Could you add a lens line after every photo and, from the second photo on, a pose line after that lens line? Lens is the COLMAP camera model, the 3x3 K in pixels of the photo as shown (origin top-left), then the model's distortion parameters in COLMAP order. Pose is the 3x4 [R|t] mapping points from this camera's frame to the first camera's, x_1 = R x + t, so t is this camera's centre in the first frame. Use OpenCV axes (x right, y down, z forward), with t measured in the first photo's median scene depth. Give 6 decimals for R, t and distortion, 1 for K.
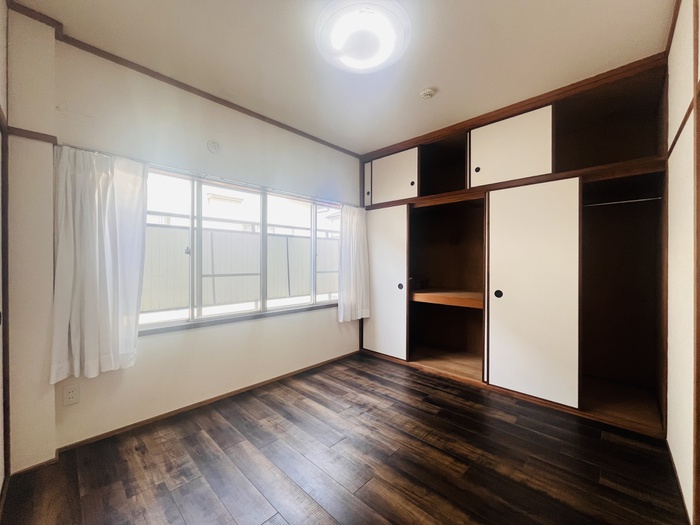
lens RADIAL K [[283.9, 0, 350.4], [0, 283.9, 264.4], [0, 0, 1]] dist [-0.006615, -0.000073]
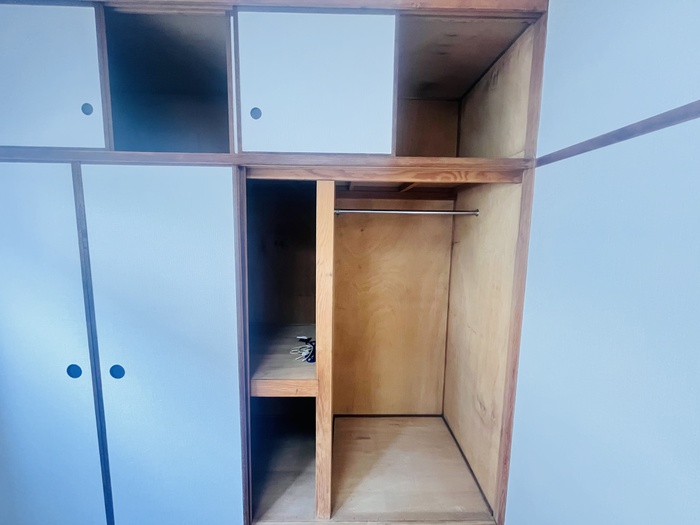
lens RADIAL K [[283.9, 0, 353.9], [0, 283.9, 262.0], [0, 0, 1]] dist [-0.006615, -0.000073]
pose [[0.716004, -0.065665, 0.695001, 0.234556], [-0.014855, 0.993908, 0.109210, -0.153076], [-0.697938, -0.088519, 0.710667, 0.553642]]
